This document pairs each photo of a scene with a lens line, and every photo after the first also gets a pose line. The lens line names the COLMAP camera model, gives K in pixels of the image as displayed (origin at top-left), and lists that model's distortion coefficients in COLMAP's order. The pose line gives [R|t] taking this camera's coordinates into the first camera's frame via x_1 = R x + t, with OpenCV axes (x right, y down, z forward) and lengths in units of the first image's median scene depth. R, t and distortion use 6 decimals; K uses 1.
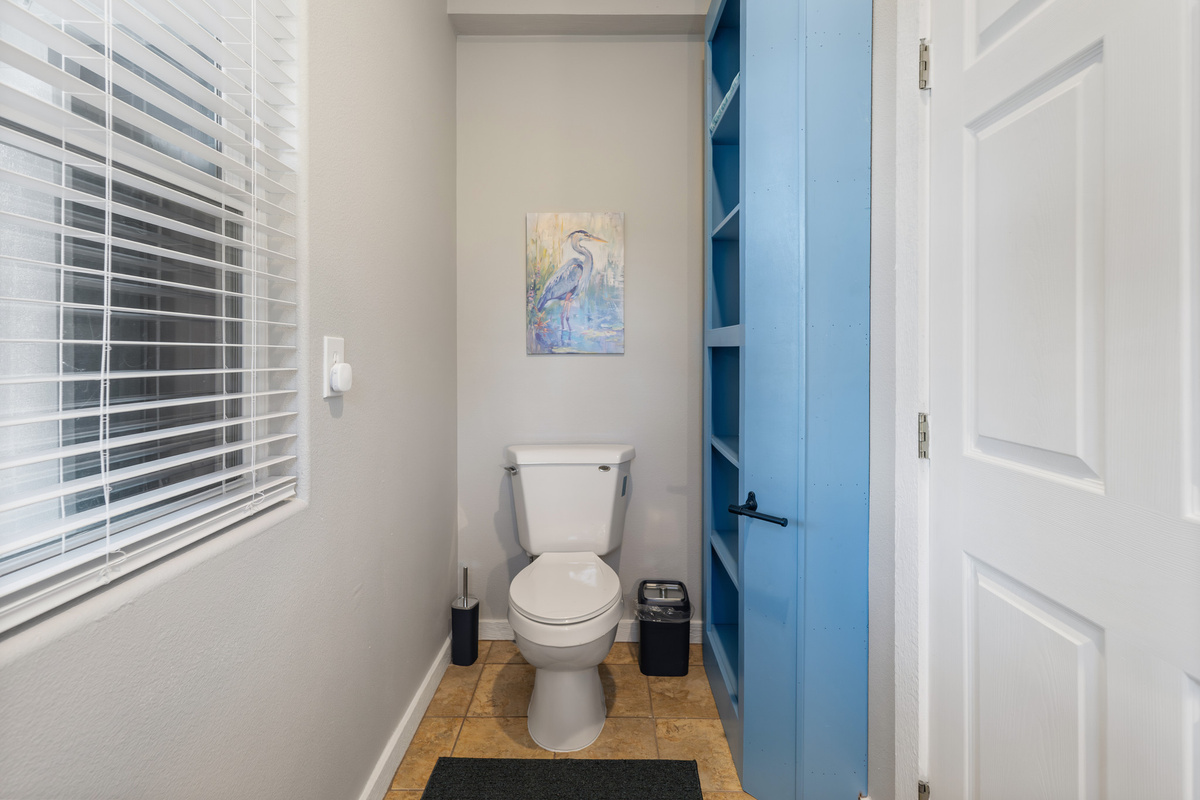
lens RADIAL K [[568.4, 0, 599.9], [0, 568.4, 350.6], [0, 0, 1]] dist [0.003564, -0.000192]
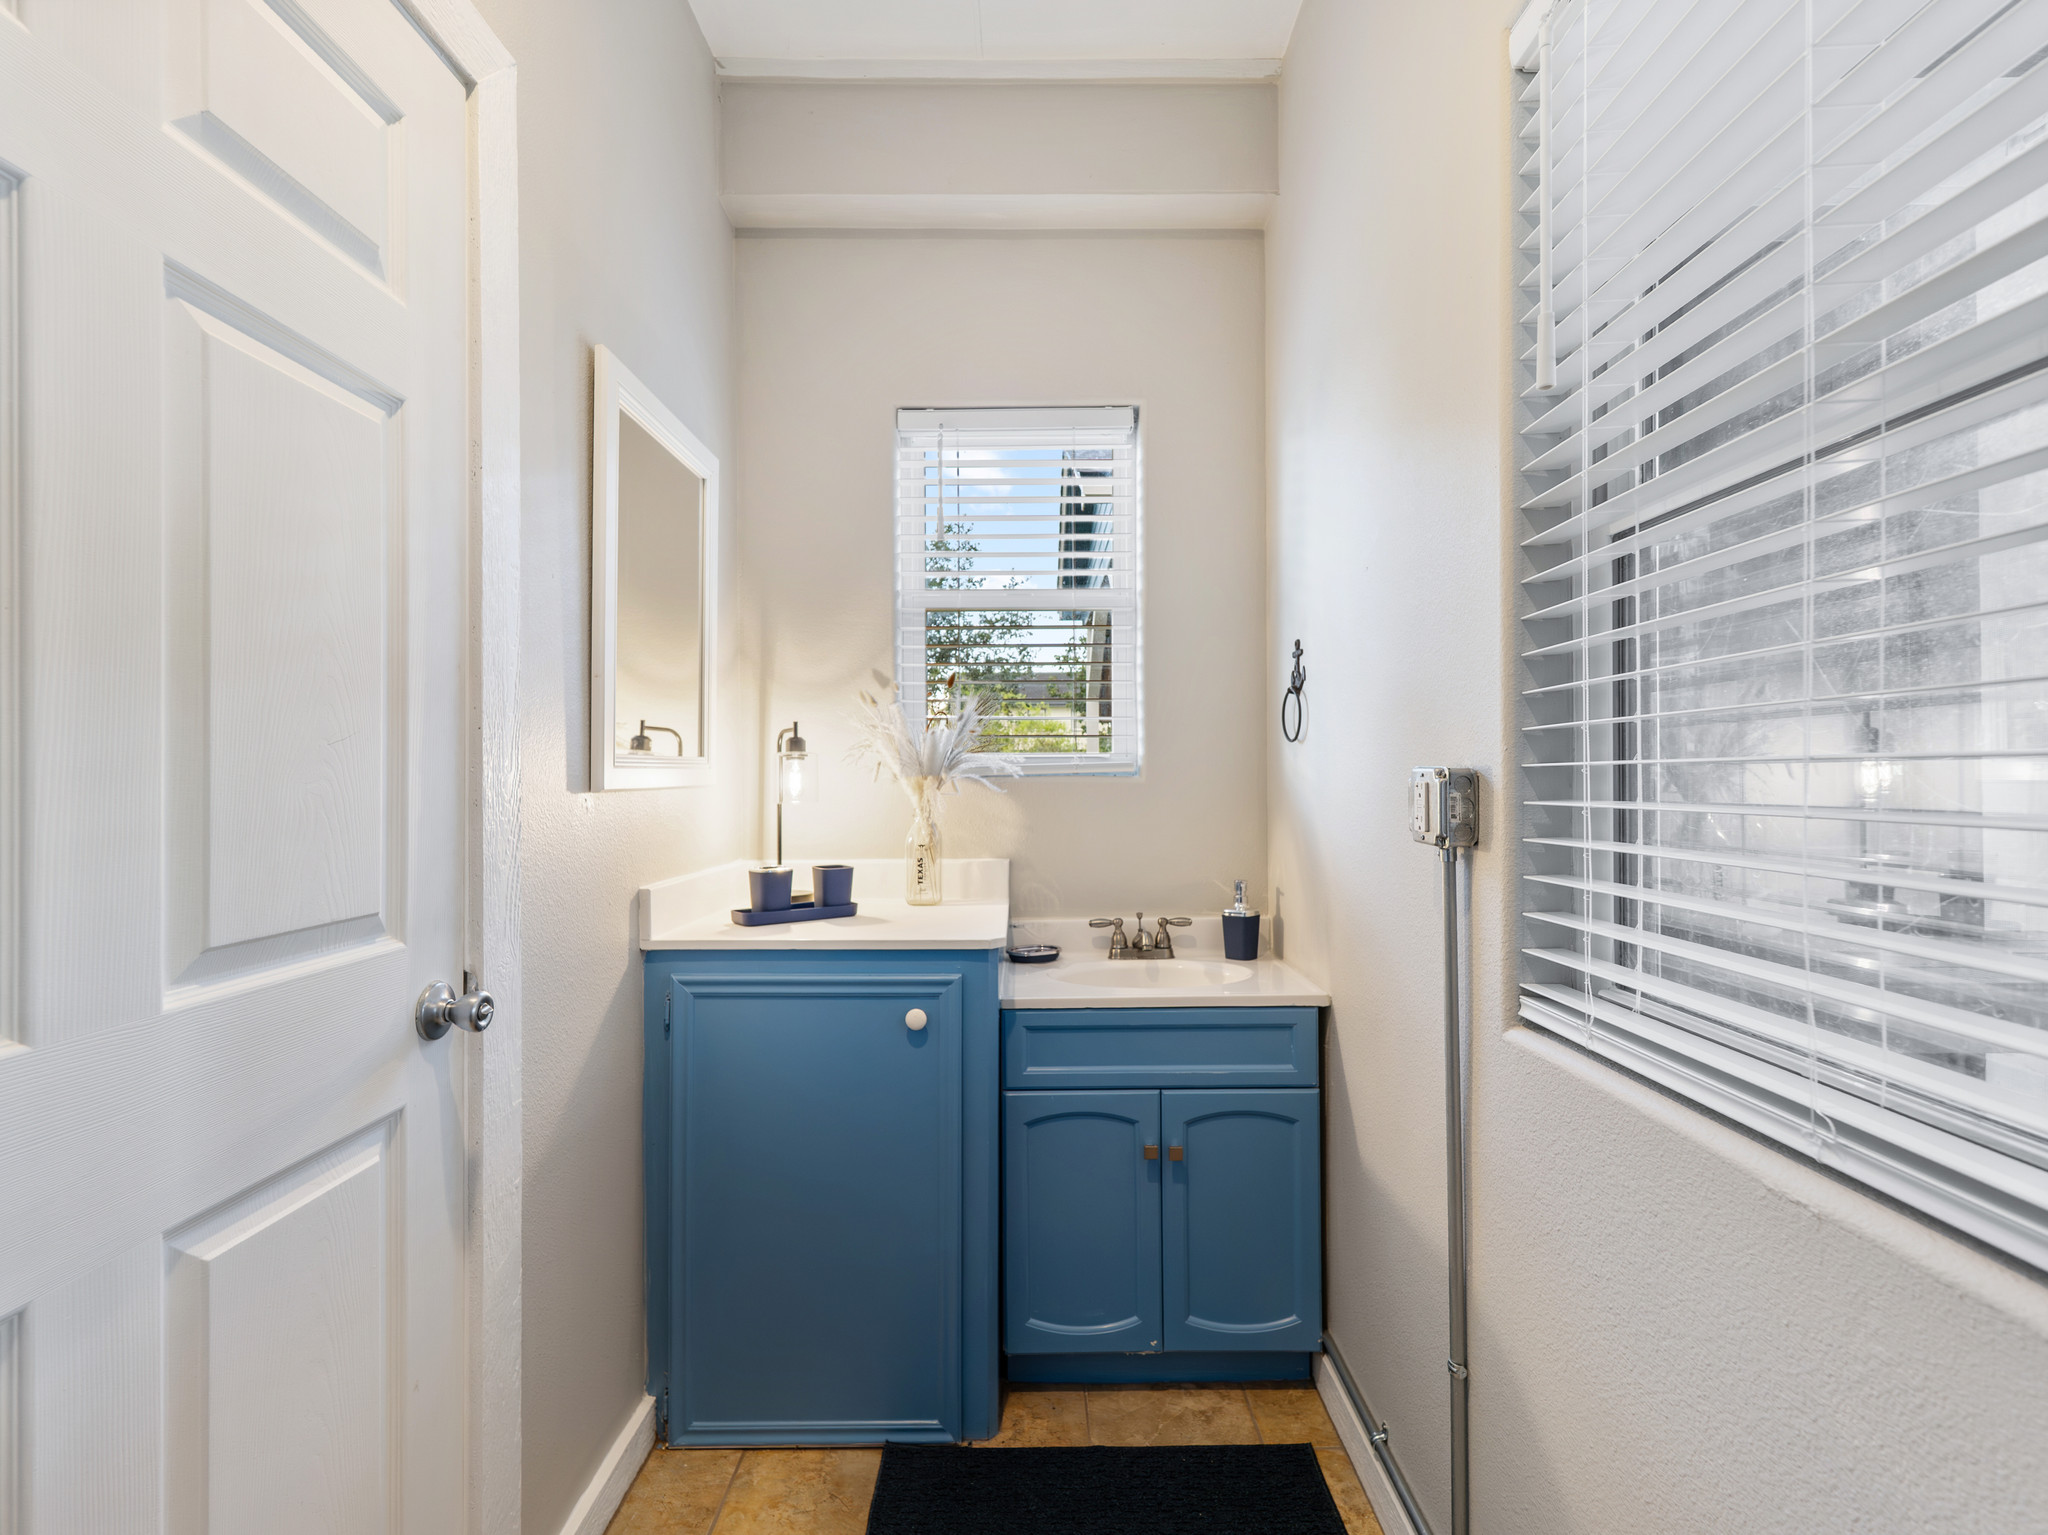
lens RADIAL K [[970.7, 0, 1024.0], [0, 970.7, 767.5], [0, 0, 1]] dist [0.003572, 0.000188]
pose [[-0.999966, 0.003540, 0.007490, -0.039257], [0.003501, 0.999981, -0.005158, -0.003211], [-0.007508, -0.005132, -0.999959, 2.072099]]
